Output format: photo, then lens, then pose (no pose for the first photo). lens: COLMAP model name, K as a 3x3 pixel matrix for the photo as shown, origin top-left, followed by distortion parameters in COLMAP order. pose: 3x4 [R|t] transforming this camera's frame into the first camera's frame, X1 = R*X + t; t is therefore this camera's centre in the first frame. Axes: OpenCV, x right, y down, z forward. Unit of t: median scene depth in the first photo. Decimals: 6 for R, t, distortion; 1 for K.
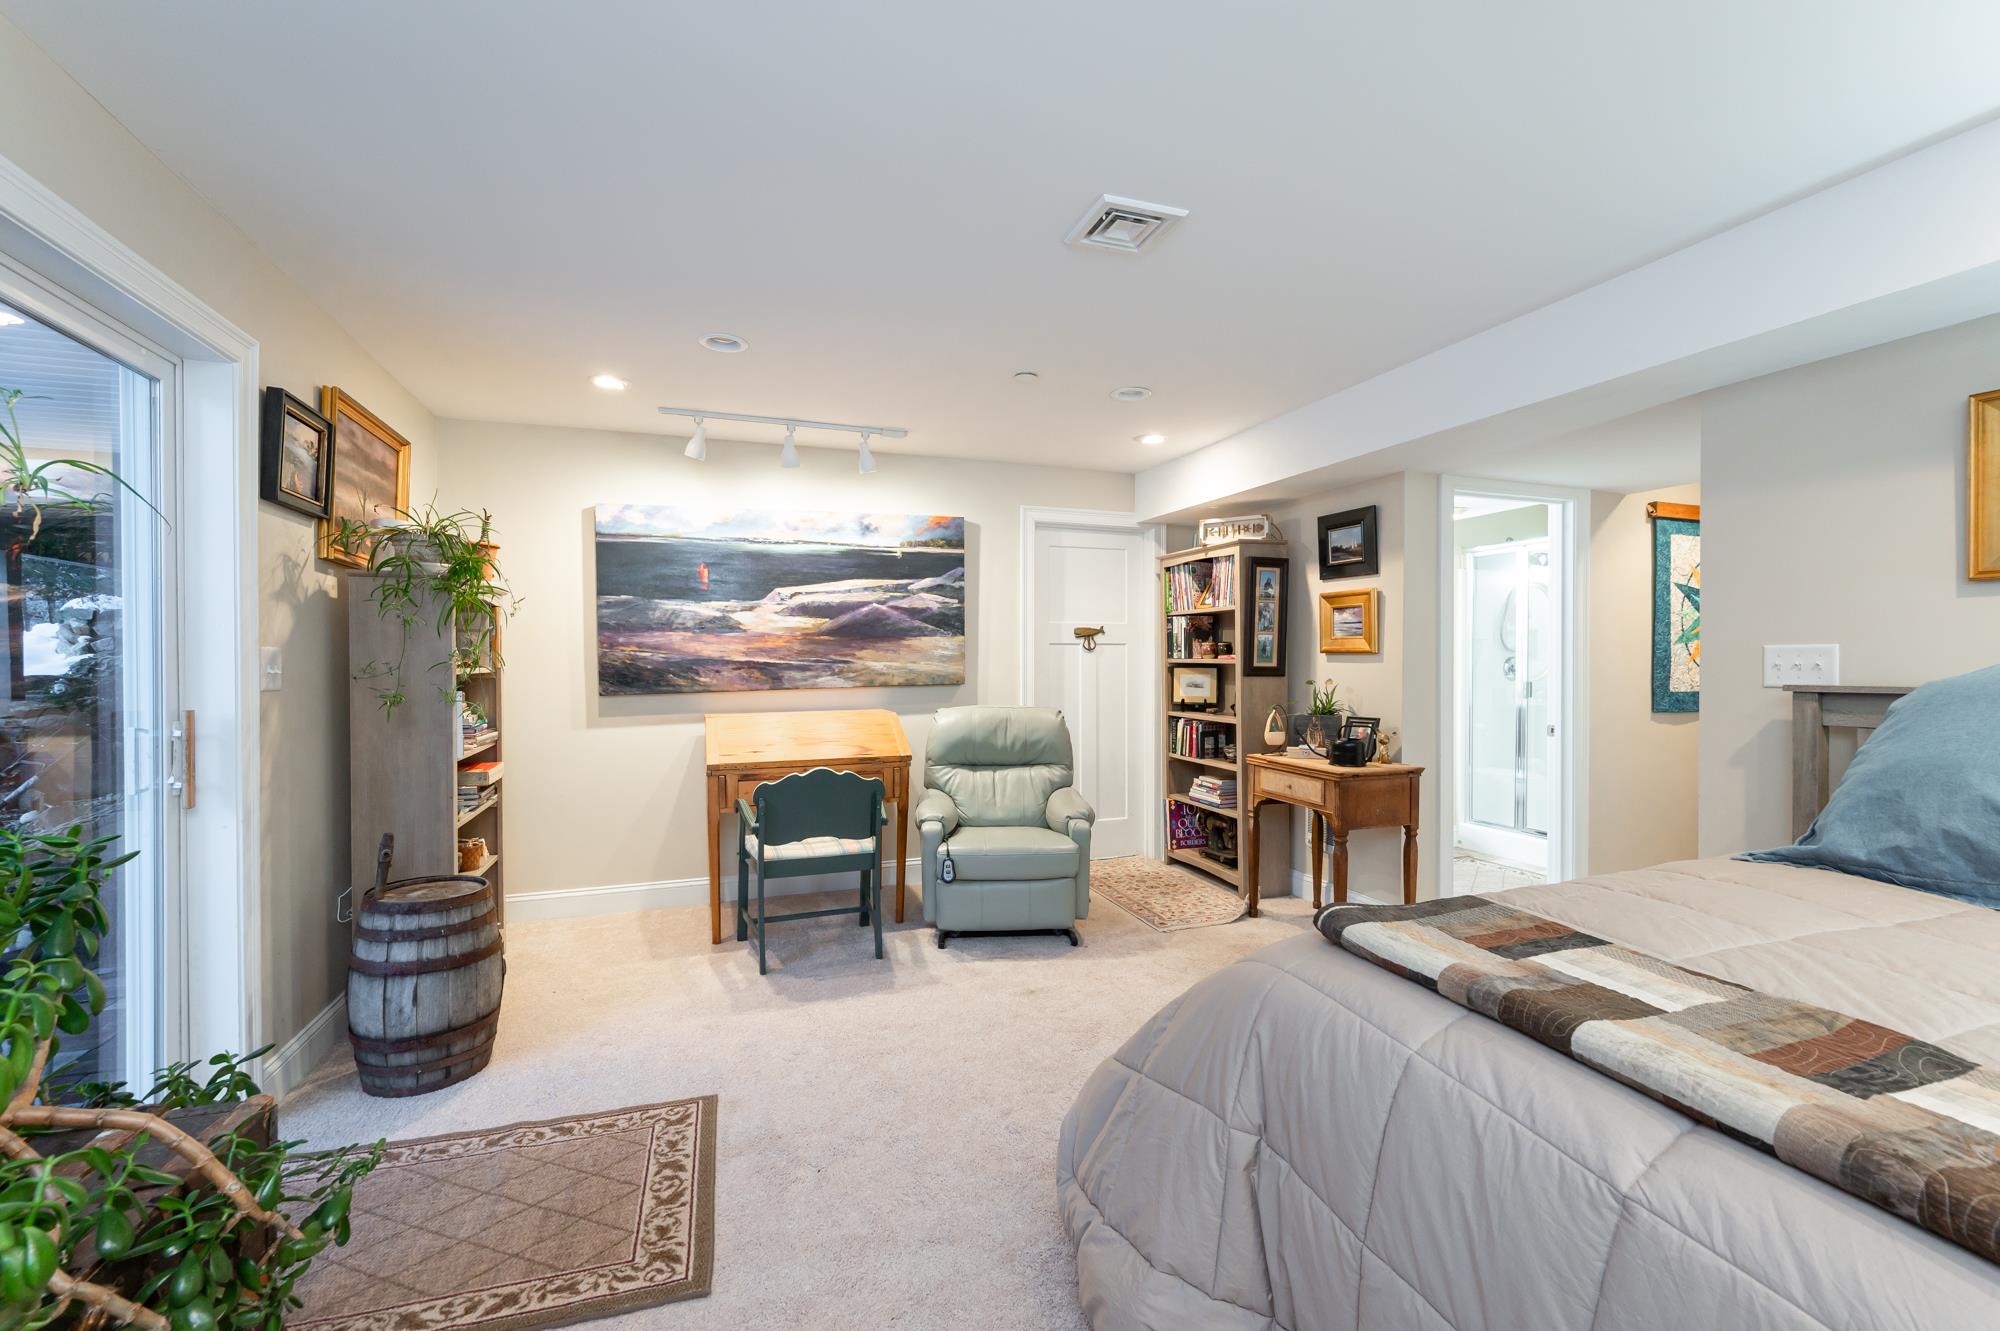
lens RADIAL K [[826.1, 0, 1012.5], [0, 826.1, 661.8], [0, 0, 1]] dist [-0.007733, 0.000465]
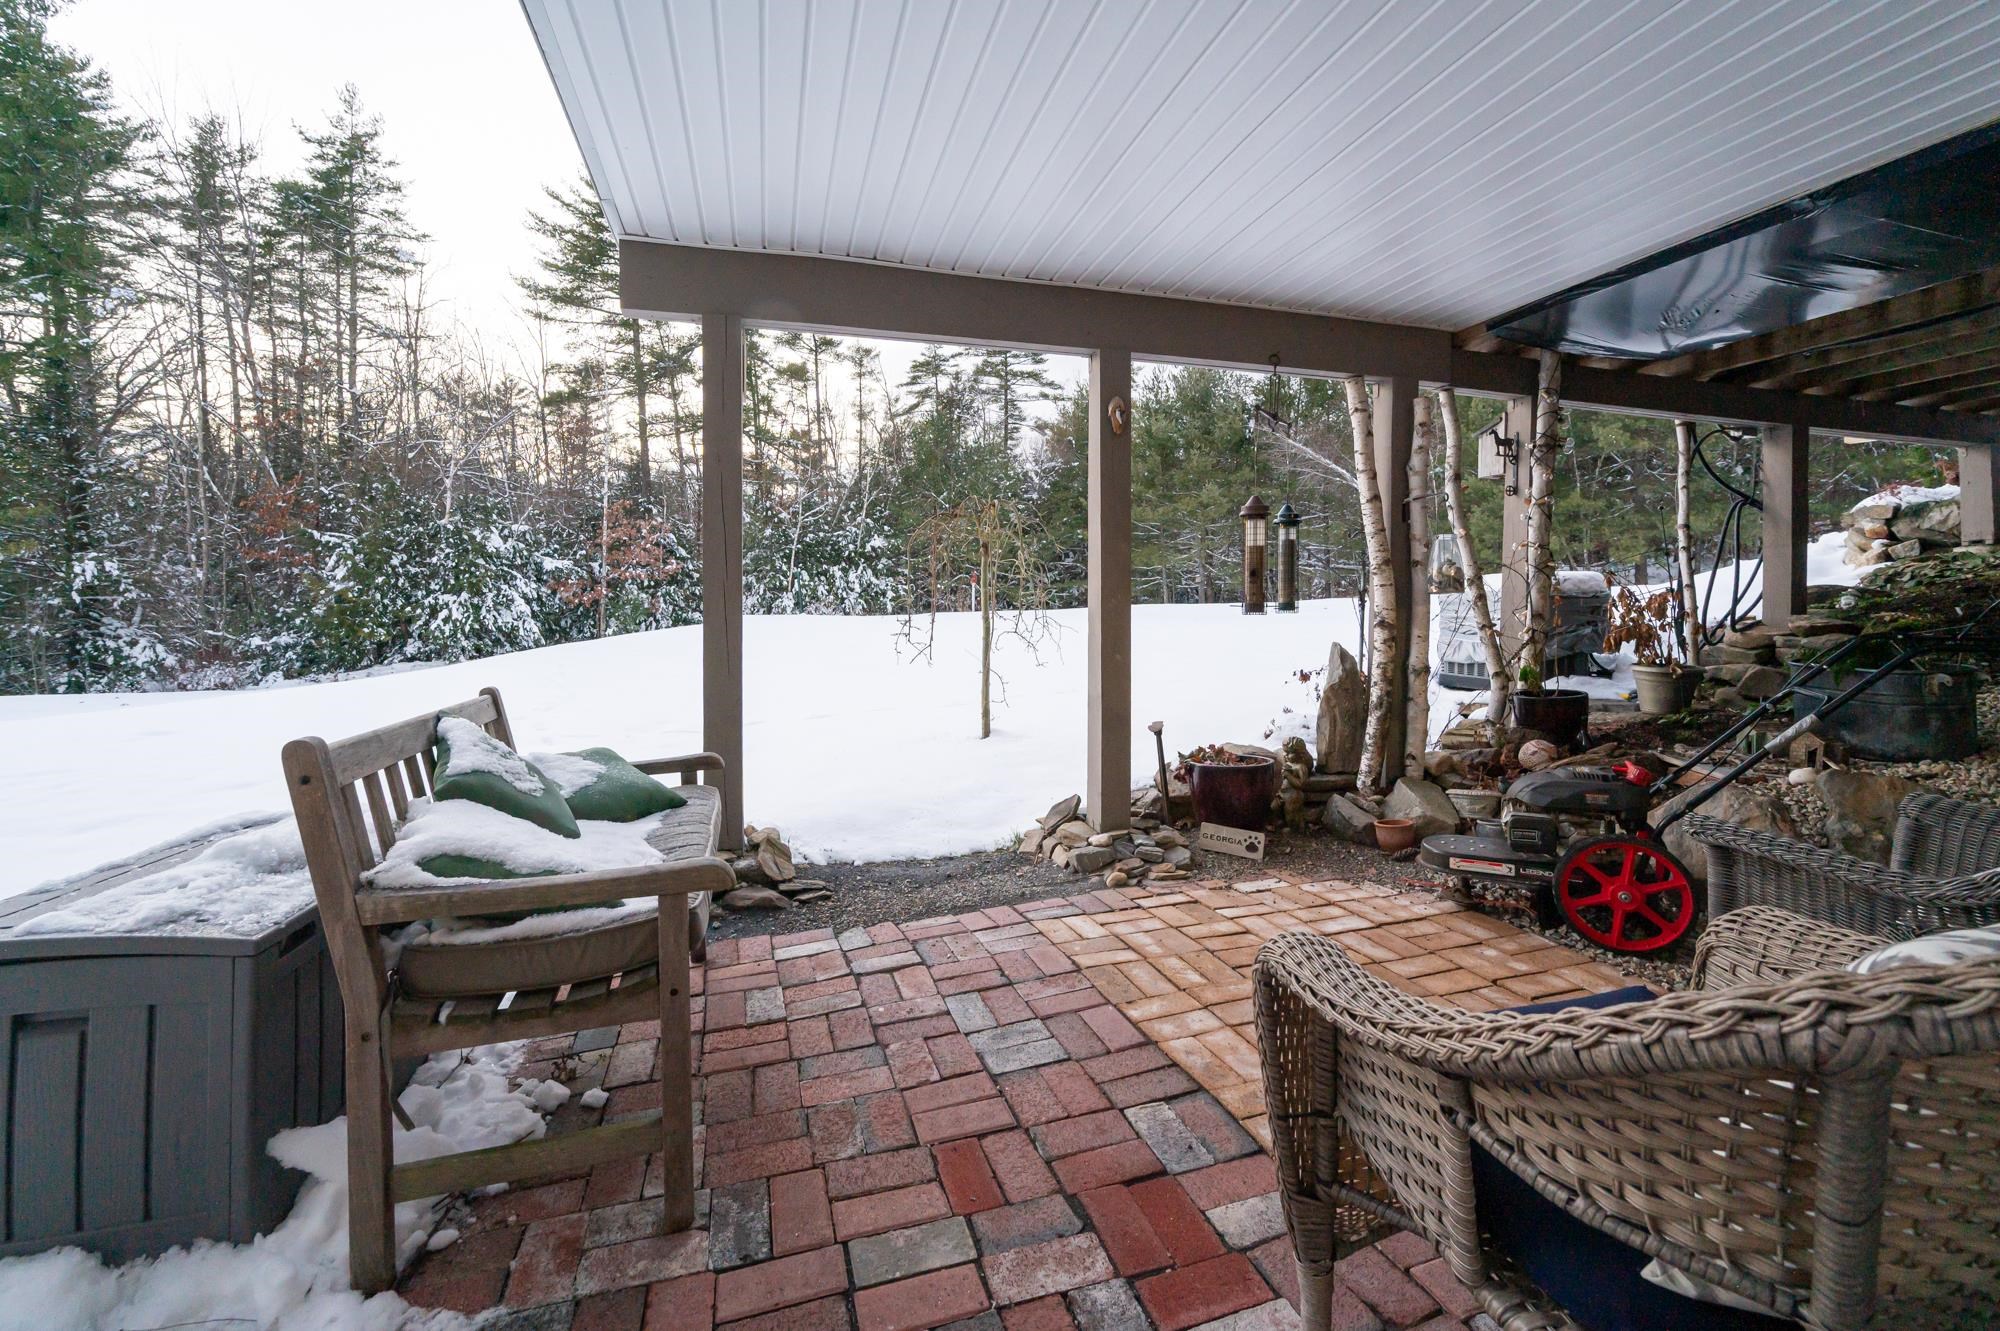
lens RADIAL K [[826.1, 0, 1008.8], [0, 826.1, 658.0], [0, 0, 1]] dist [-0.007733, 0.000465]
pose [[-0.078829, 0.056019, -0.995313, -0.329106], [-0.004698, 0.998388, 0.056564, 0.040730], [0.996877, 0.009135, -0.078438, 0.272574]]
